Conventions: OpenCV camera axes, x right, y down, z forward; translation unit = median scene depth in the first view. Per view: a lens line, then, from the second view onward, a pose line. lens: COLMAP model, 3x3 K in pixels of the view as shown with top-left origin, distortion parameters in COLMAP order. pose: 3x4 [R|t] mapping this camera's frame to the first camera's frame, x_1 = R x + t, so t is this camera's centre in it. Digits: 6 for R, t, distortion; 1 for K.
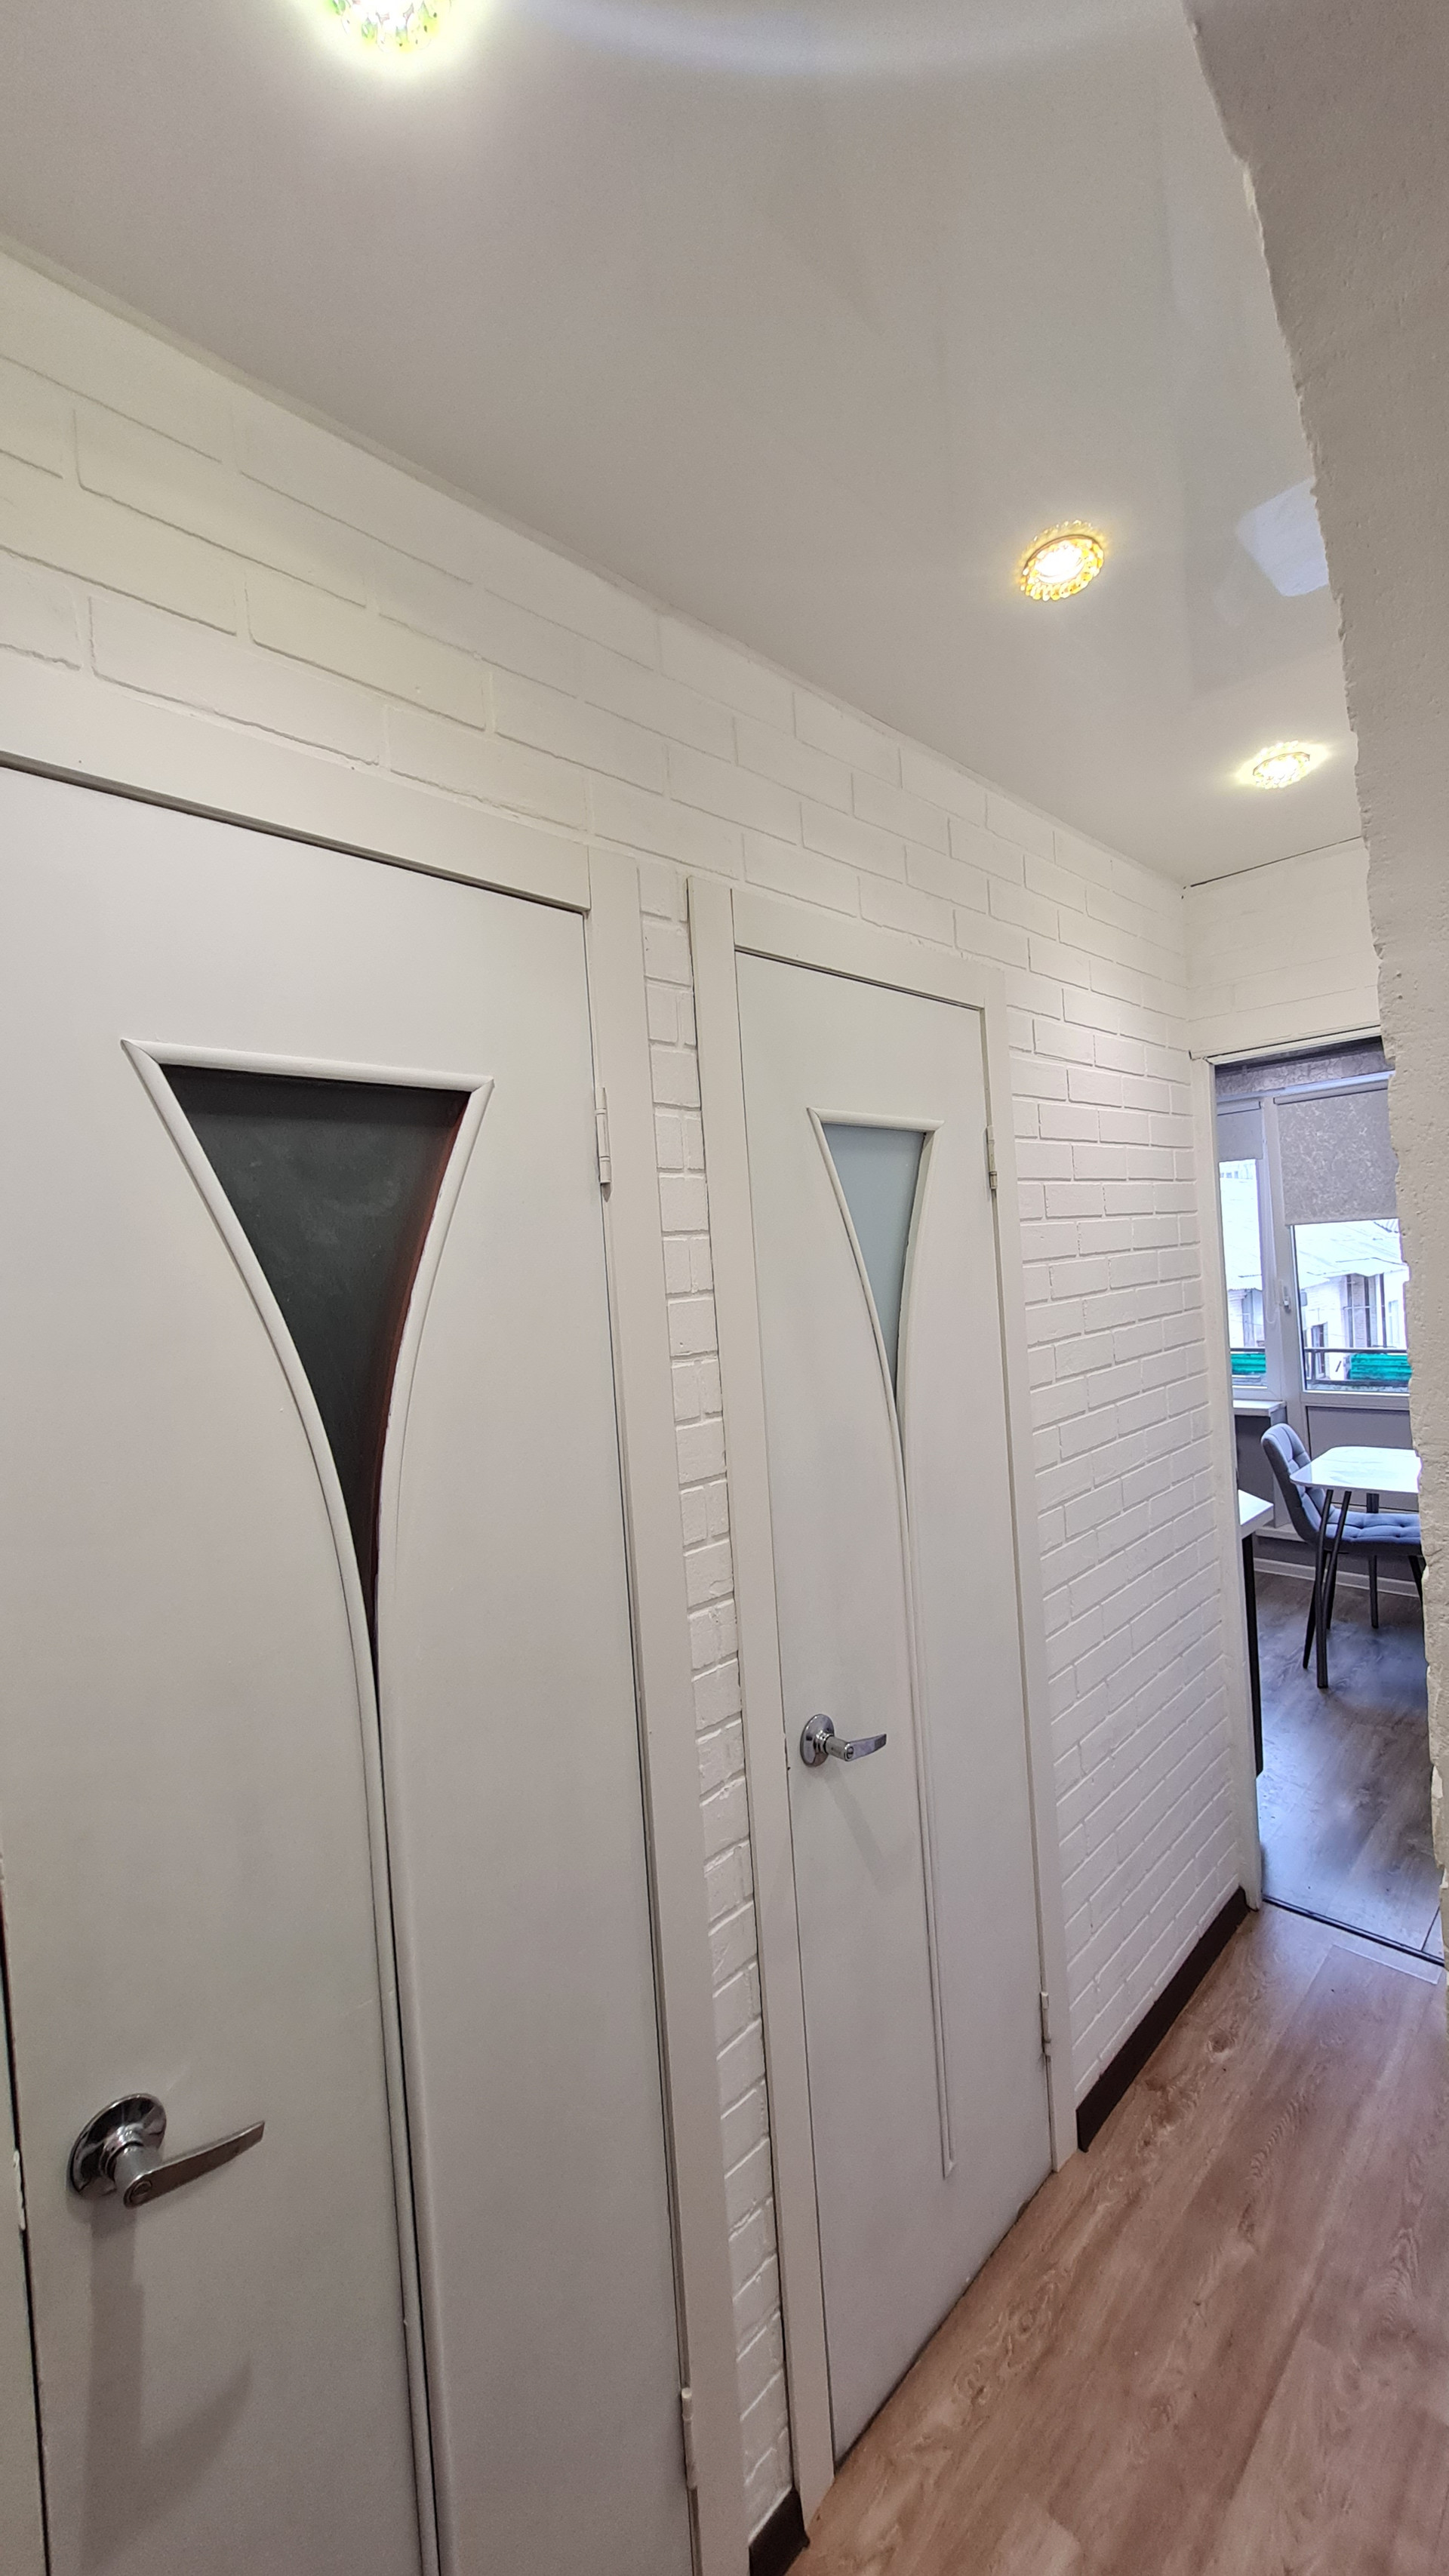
lens RADIAL K [[1009.8, 0, 717.2], [0, 1009.8, 1278.8], [0, 0, 1]] dist [-0.001006, 0.000178]
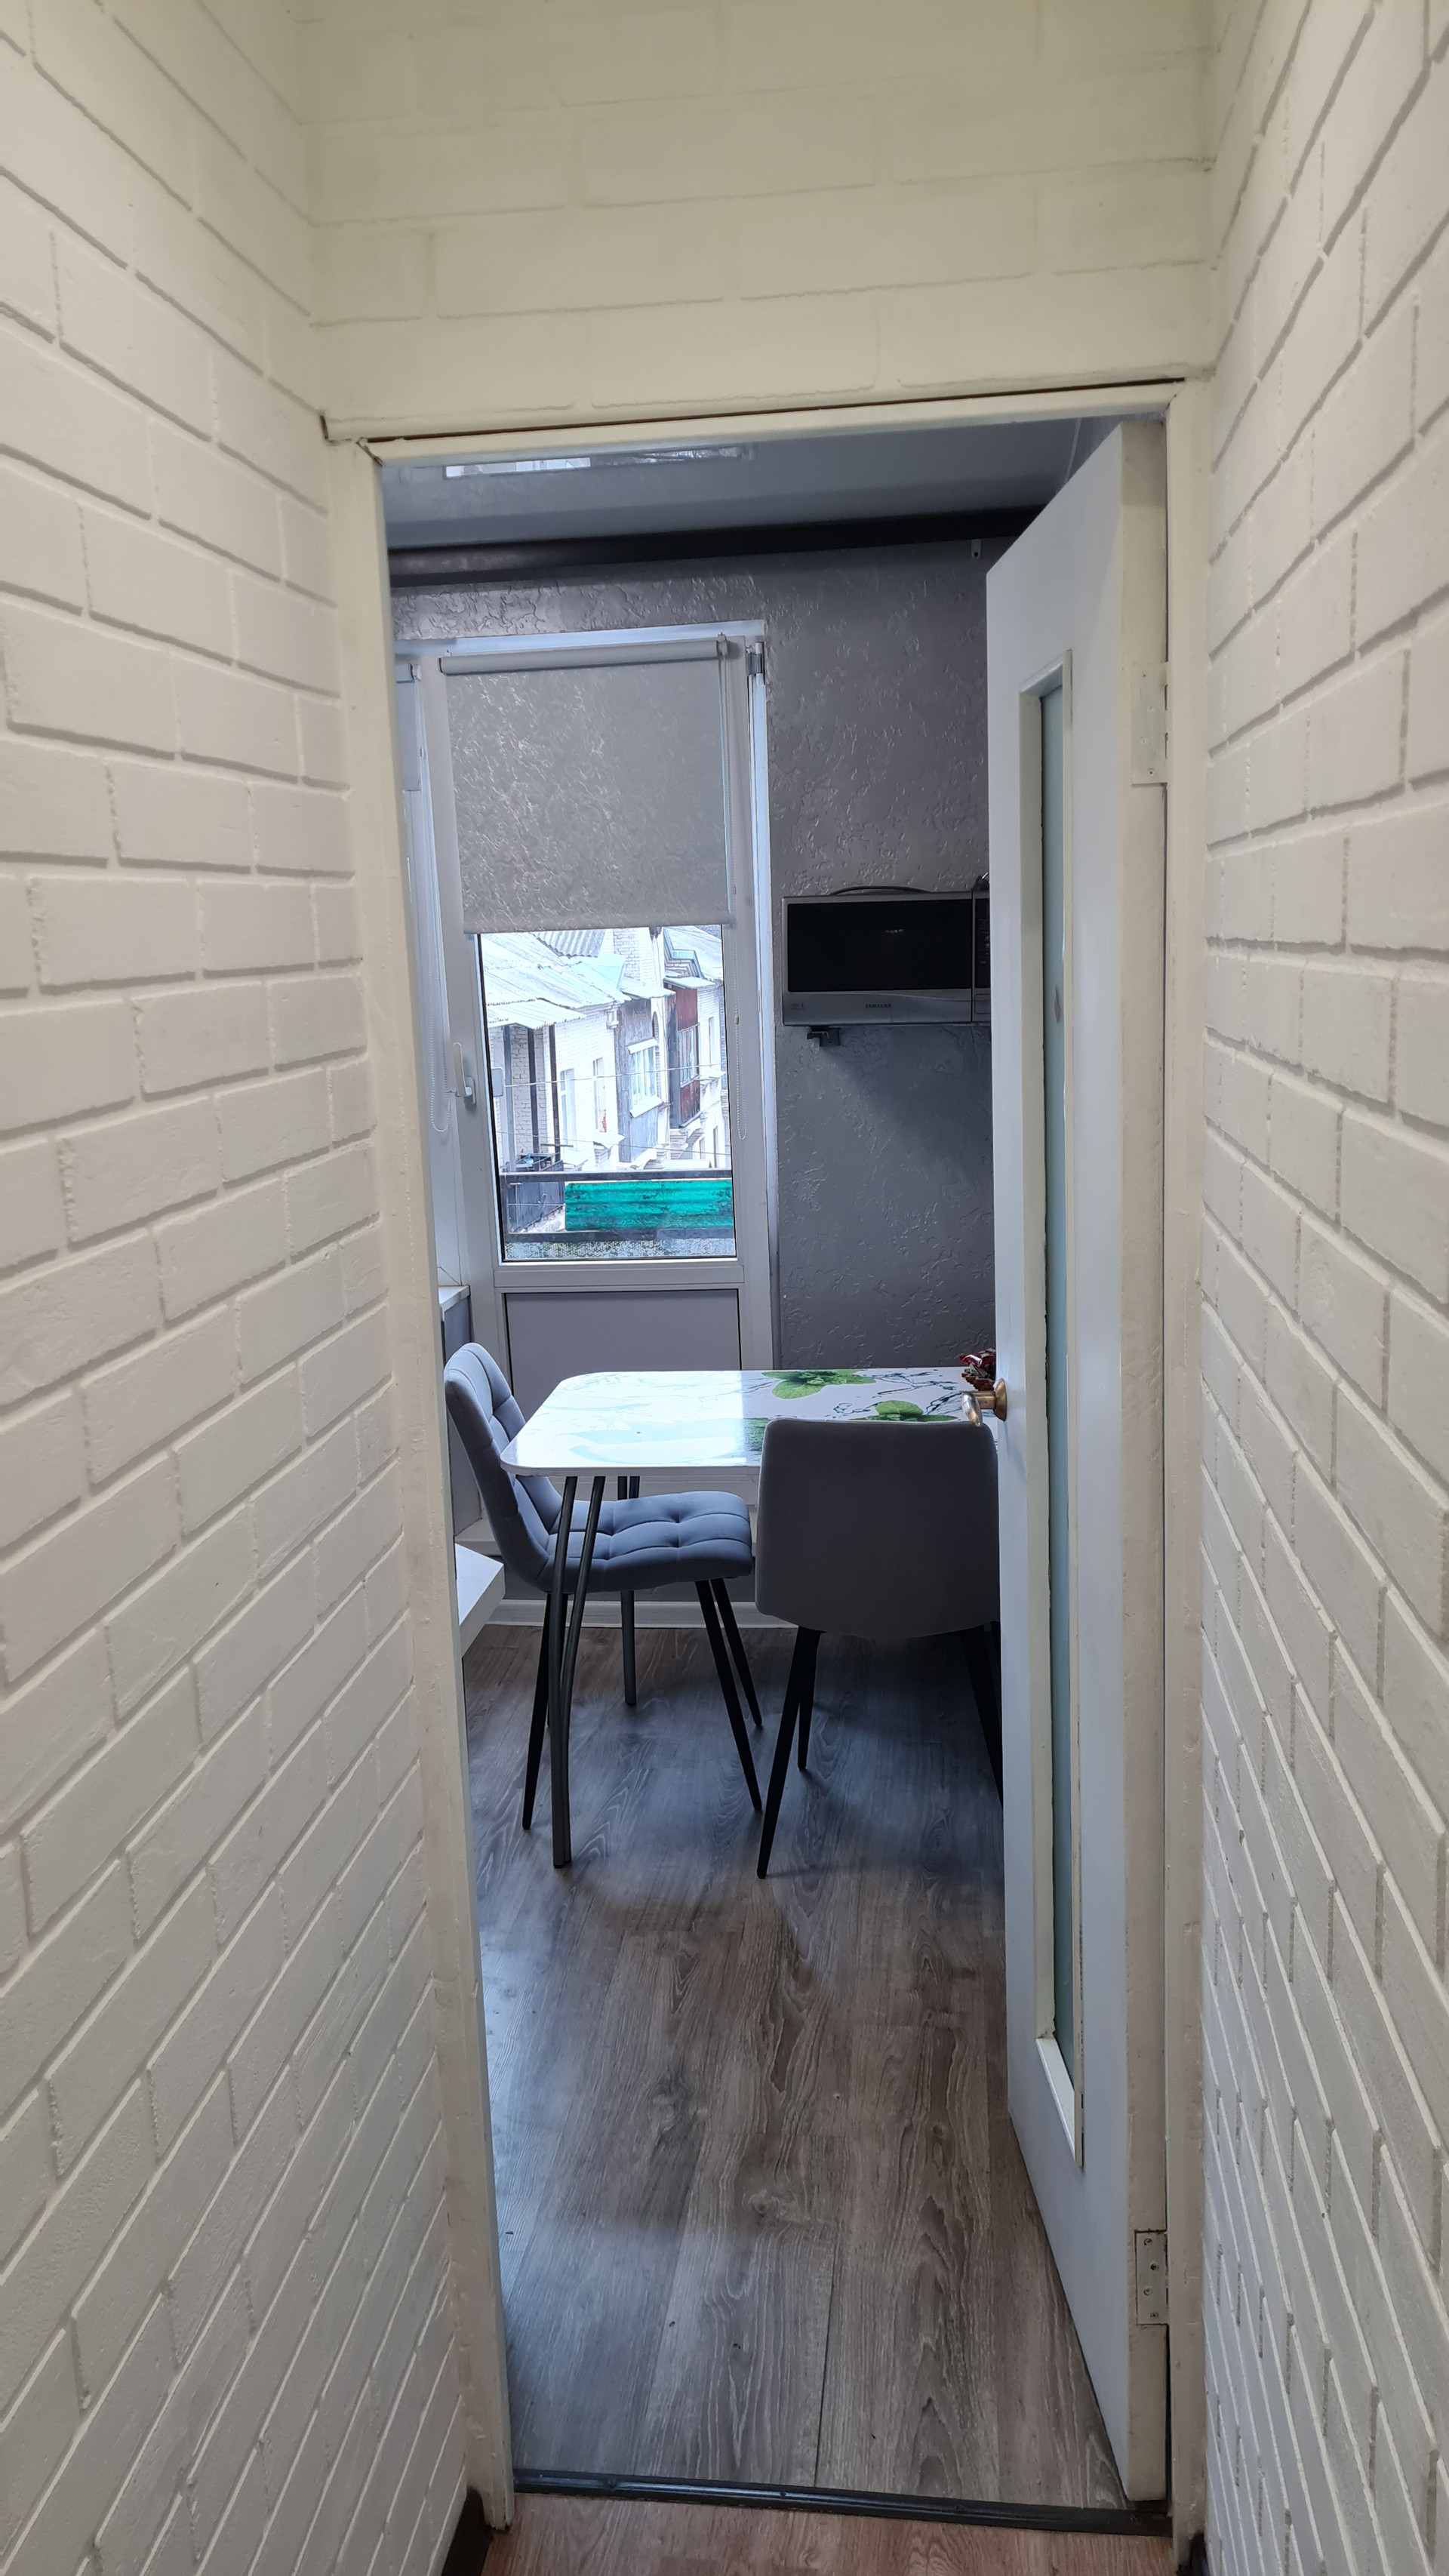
lens RADIAL K [[1927.5, 0, 711.0], [0, 1927.5, 1283.2], [0, 0, 1]] dist [0.037939, -0.004711]
pose [[0.783343, -0.076619, 0.616850, 0.082424], [-0.004364, 0.991672, 0.128717, -0.006407], [-0.621575, -0.103521, 0.776485, 0.225748]]
